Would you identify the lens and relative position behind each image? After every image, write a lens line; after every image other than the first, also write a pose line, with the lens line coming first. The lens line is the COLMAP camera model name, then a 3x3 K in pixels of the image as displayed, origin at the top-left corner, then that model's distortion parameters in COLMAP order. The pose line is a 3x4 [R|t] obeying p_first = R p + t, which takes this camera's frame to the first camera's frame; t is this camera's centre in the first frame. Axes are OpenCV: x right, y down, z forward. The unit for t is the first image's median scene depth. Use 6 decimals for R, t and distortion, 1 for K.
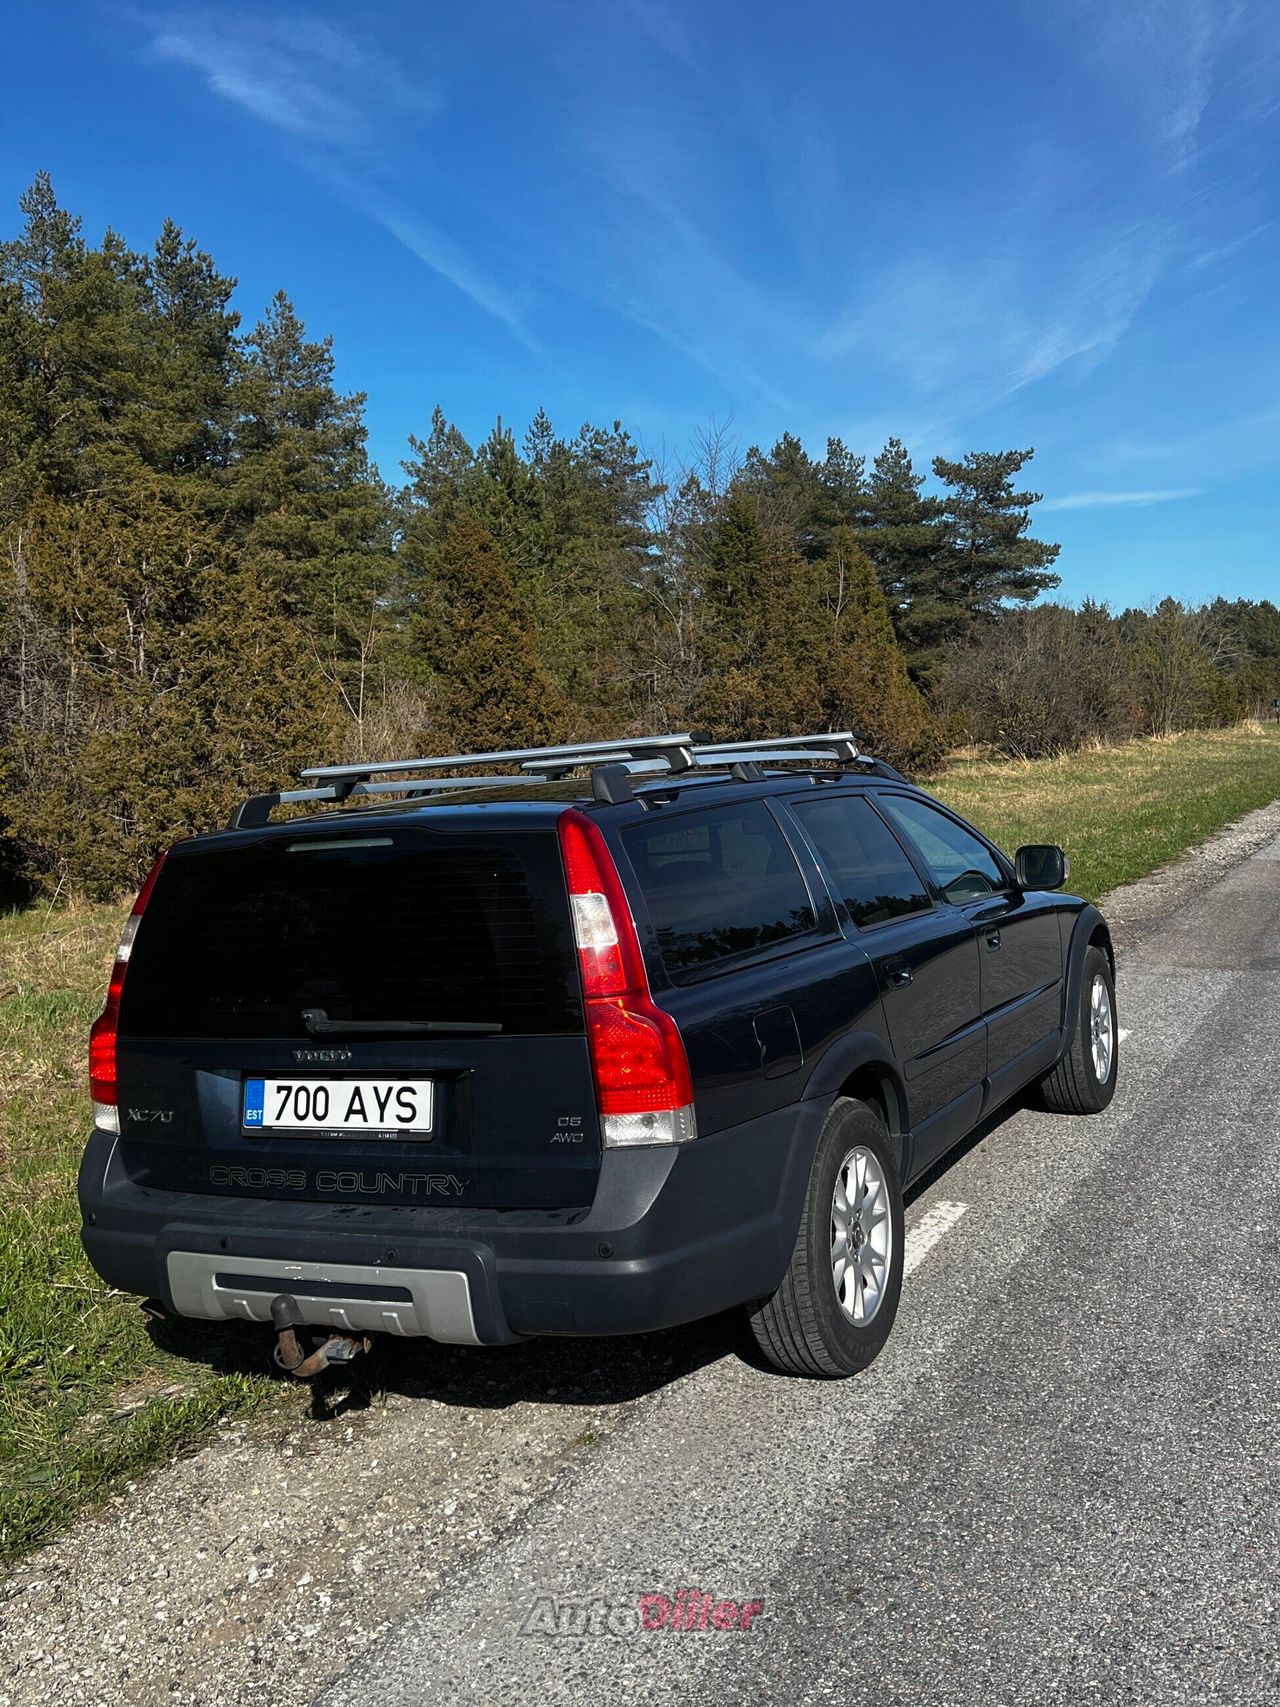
lens RADIAL K [[1612.2, 0, 640.7], [0, 1612.2, 849.0], [0, 0, 1]] dist [0.022701, 0.000000]
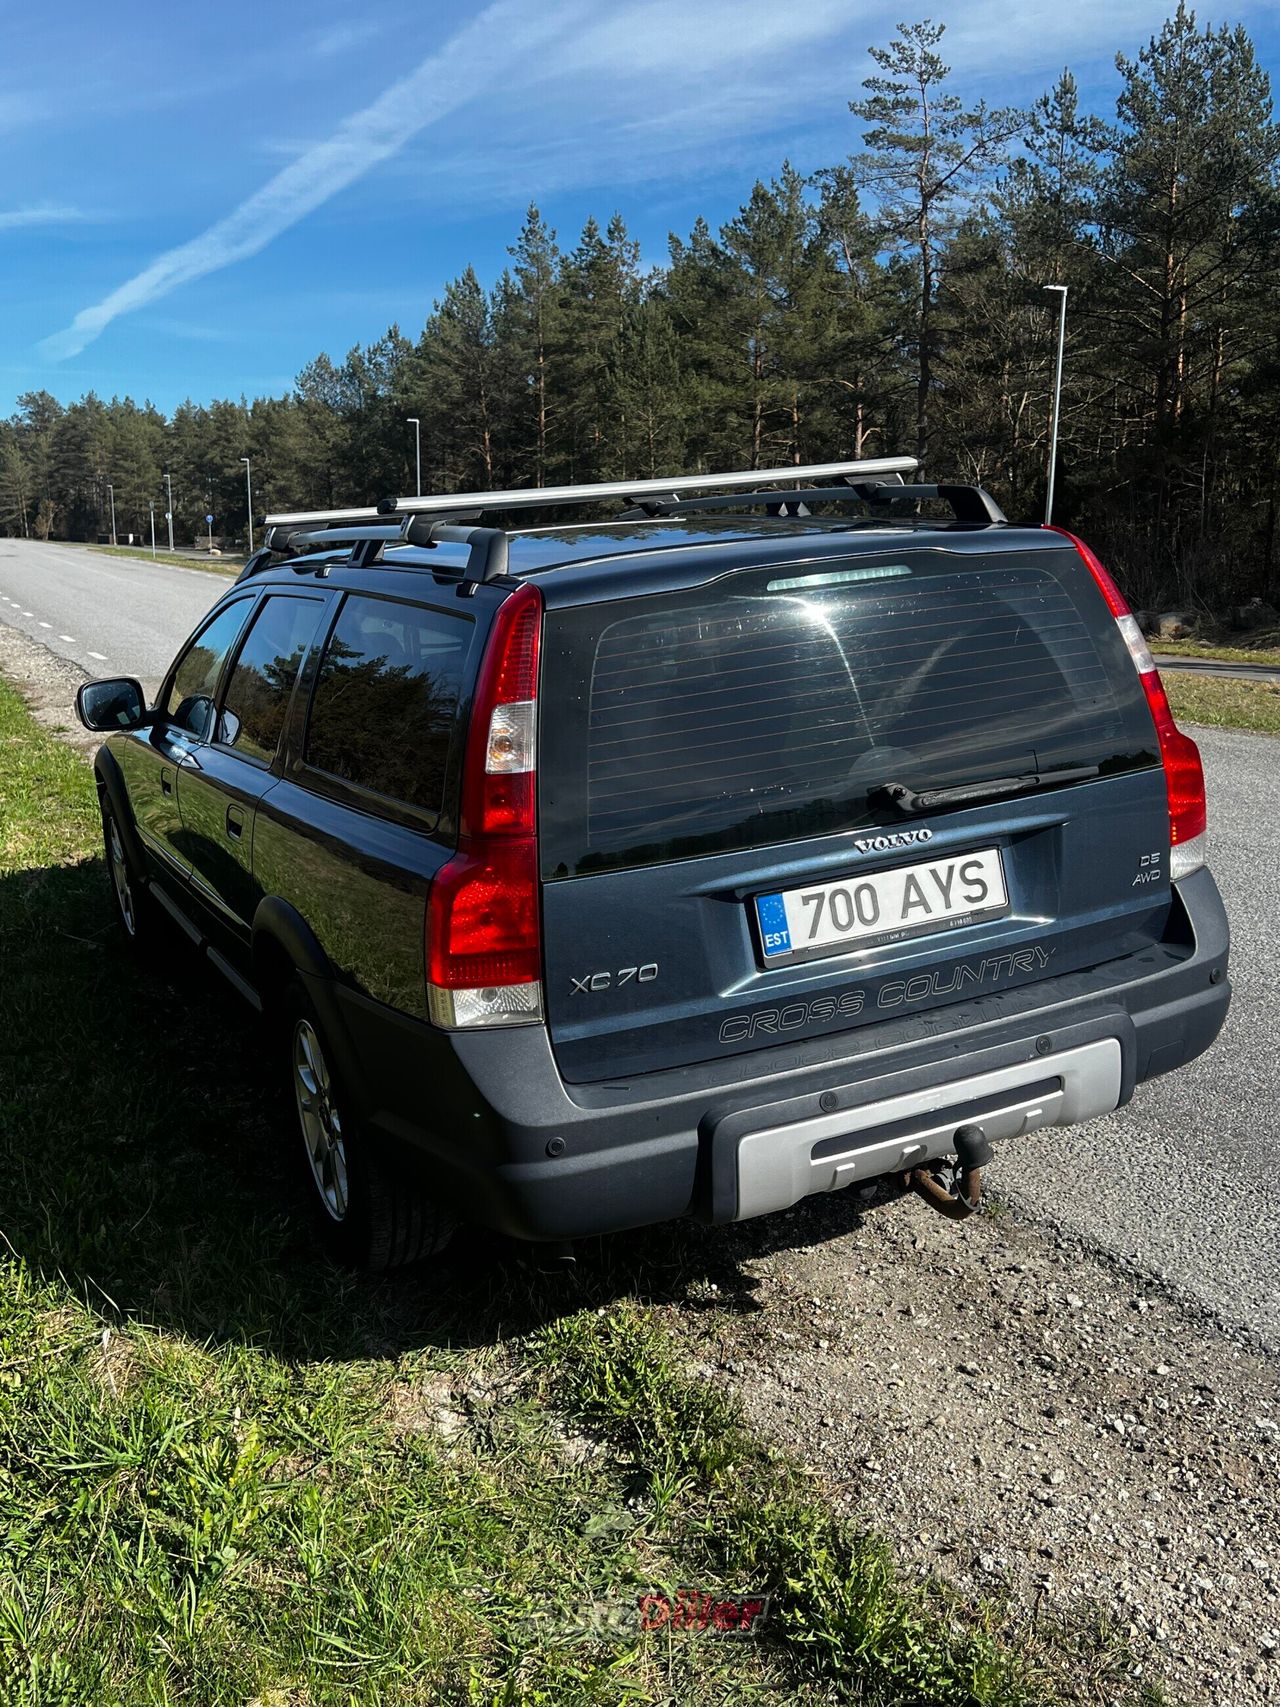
lens RADIAL K [[1612.2, 0, 641.0], [0, 1612.2, 857.7], [0, 0, 1]] dist [0.022701, 0.000000]
pose [[0.595514, -0.136605, 0.791645, -0.910434], [0.056843, 0.990131, 0.128096, 0.026522], [-0.801331, -0.031284, 0.597402, 0.624647]]
